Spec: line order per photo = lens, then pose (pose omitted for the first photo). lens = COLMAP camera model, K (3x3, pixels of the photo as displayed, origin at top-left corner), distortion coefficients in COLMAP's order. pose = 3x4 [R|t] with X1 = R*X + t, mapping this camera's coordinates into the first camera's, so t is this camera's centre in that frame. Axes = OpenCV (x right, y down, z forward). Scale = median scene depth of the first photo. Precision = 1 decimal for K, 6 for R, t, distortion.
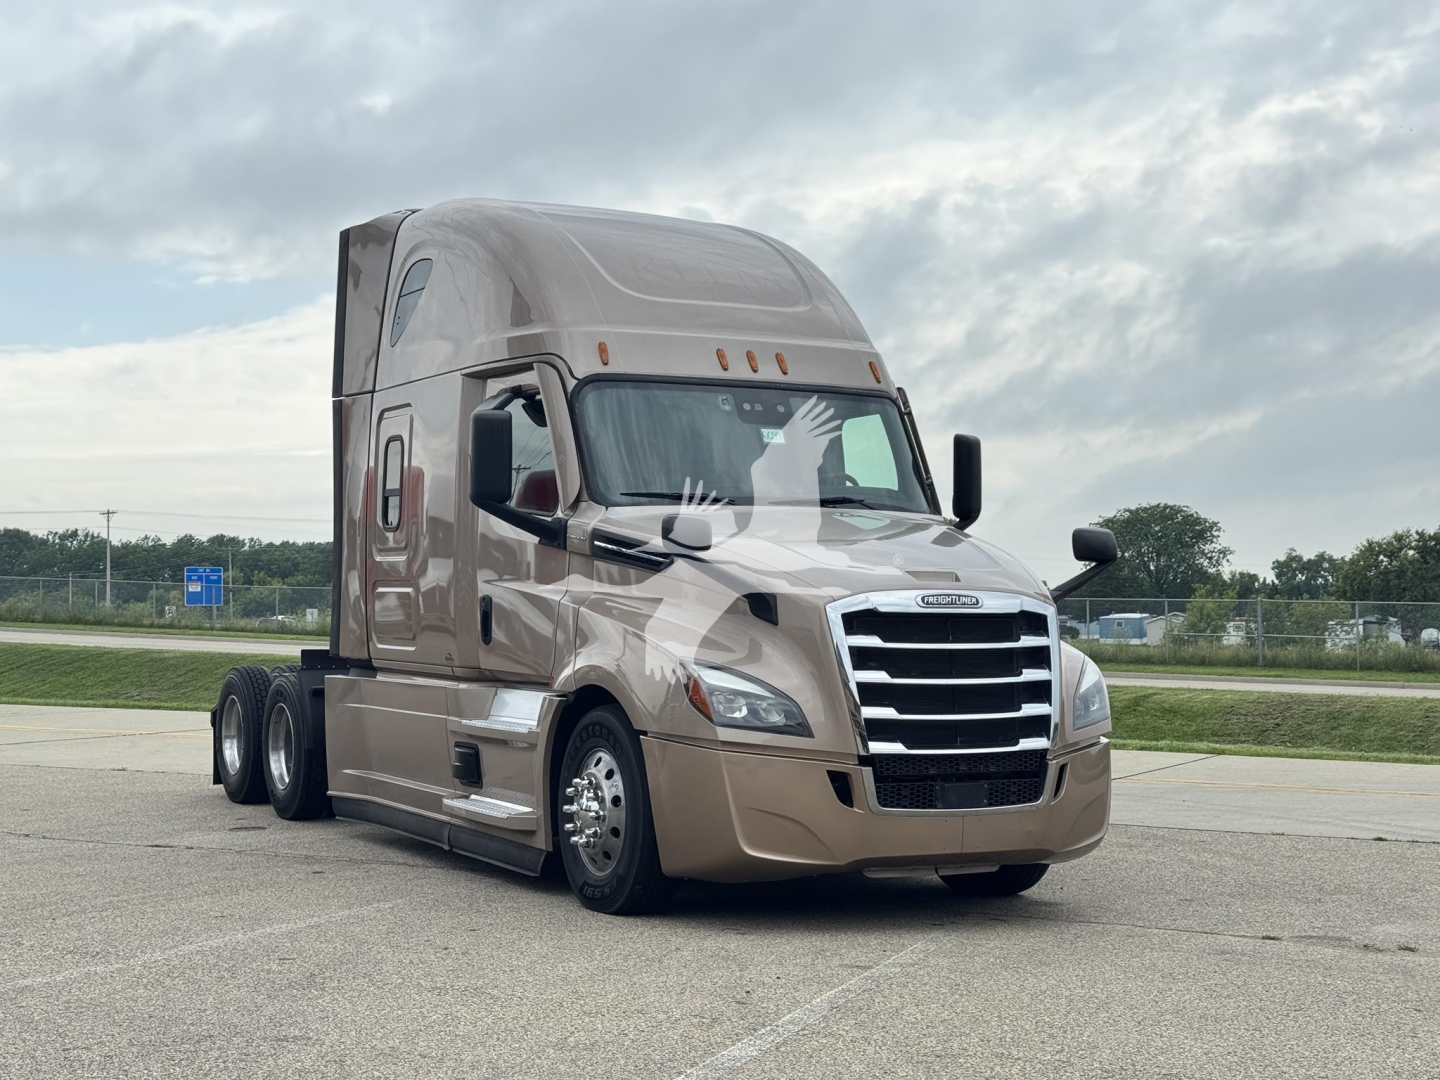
lens RADIAL K [[1979.5, 0, 720.0], [0, 1979.5, 540.0], [0, 0, 1]] dist [0.181154, -0.460453]
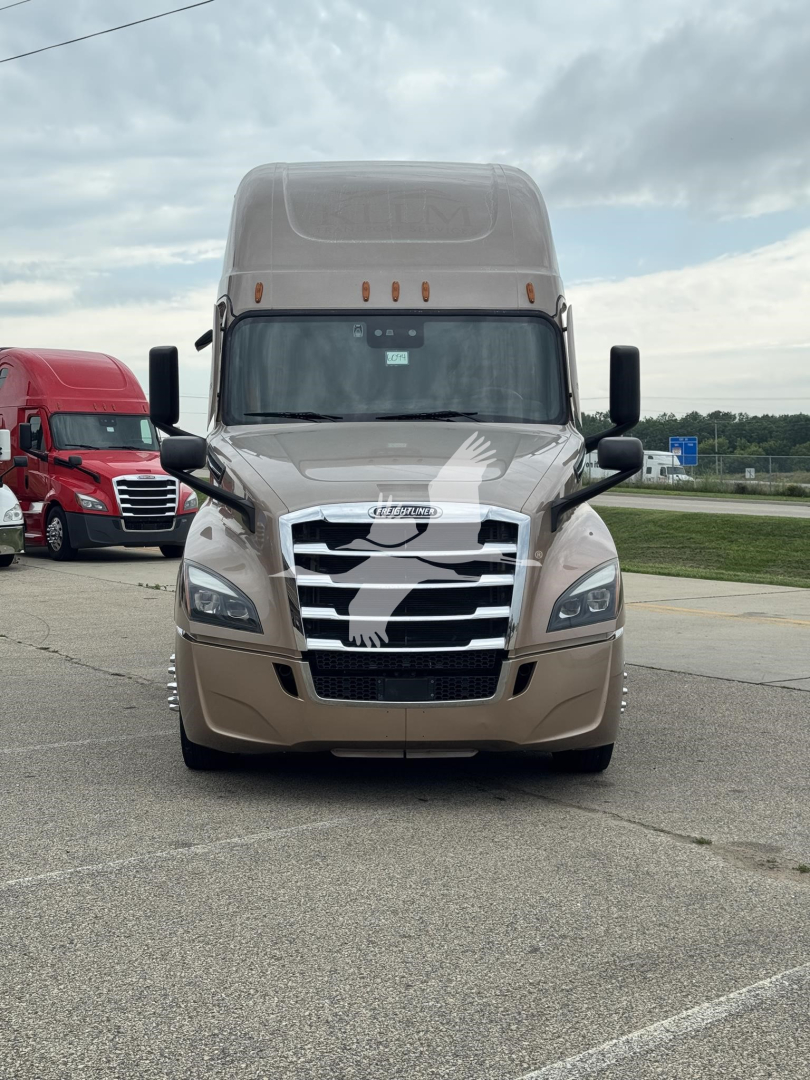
lens RADIAL K [[1484.6, 0, 405.0], [0, 1484.6, 540.0], [0, 0, 1]] dist [0.181154, -0.460453]
pose [[0.896455, 0.015373, -0.442869, 0.469800], [0.021927, 0.996635, 0.078980, -0.018126], [0.442593, -0.080513, 0.893101, 0.264980]]
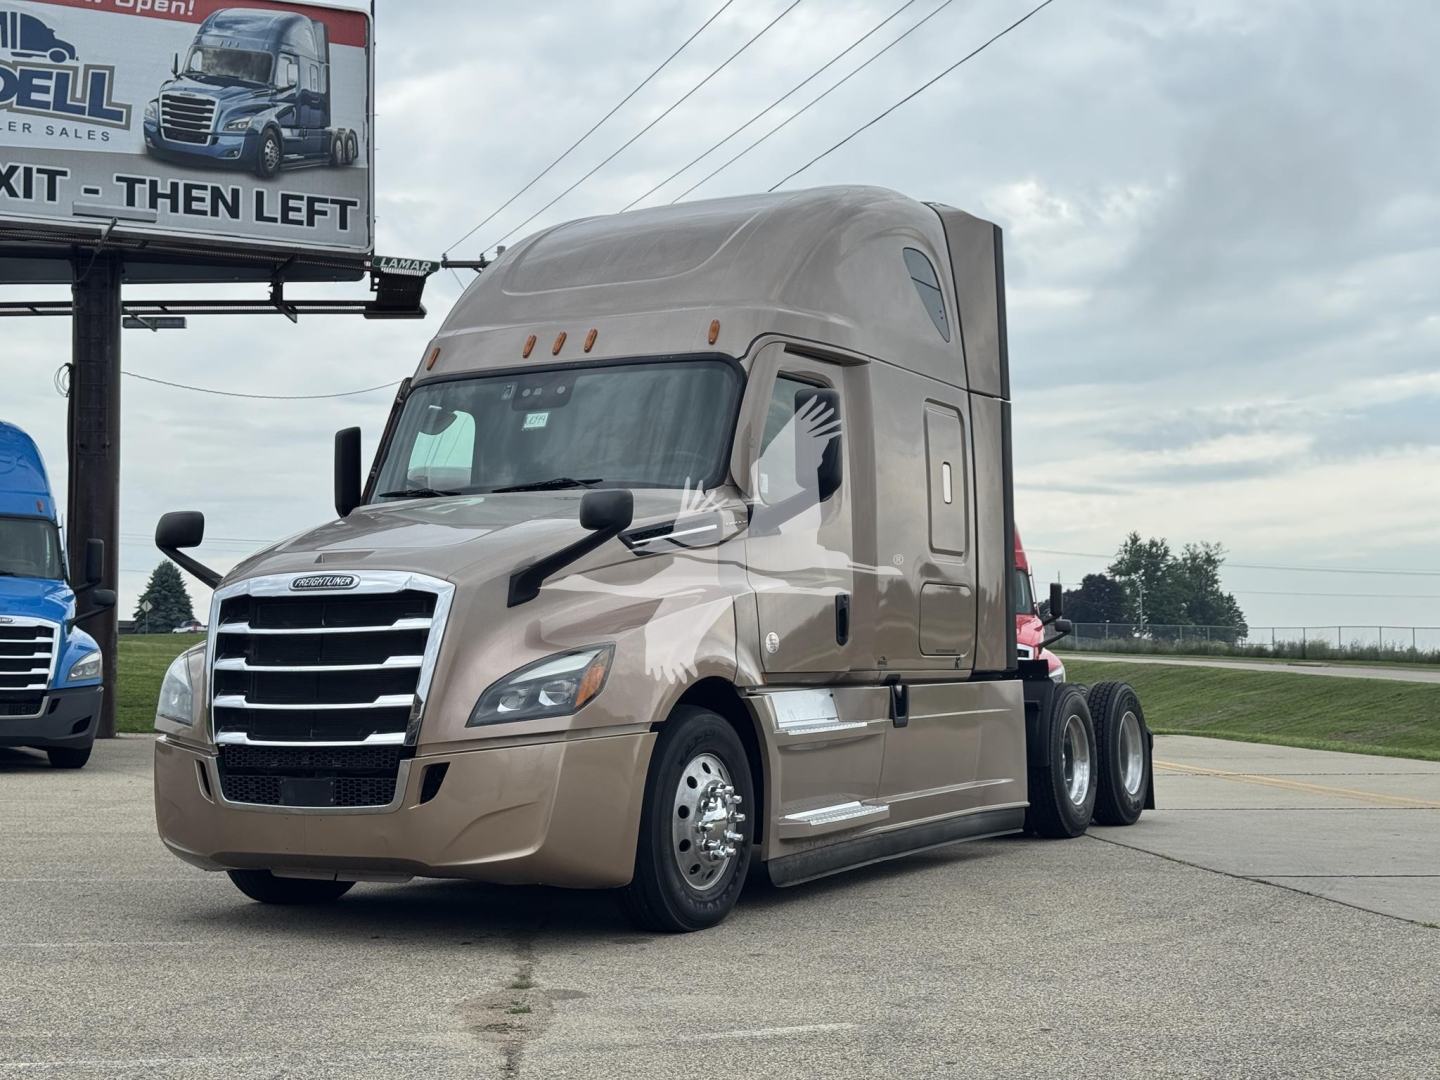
lens RADIAL K [[1979.5, 0, 720.0], [0, 1979.5, 540.0], [0, 0, 1]] dist [0.181154, -0.460453]
pose [[0.565752, -0.068037, -0.821764, 0.970159], [0.039428, 0.997682, -0.055457, 0.068660], [0.823632, -0.001026, 0.567123, 0.614892]]
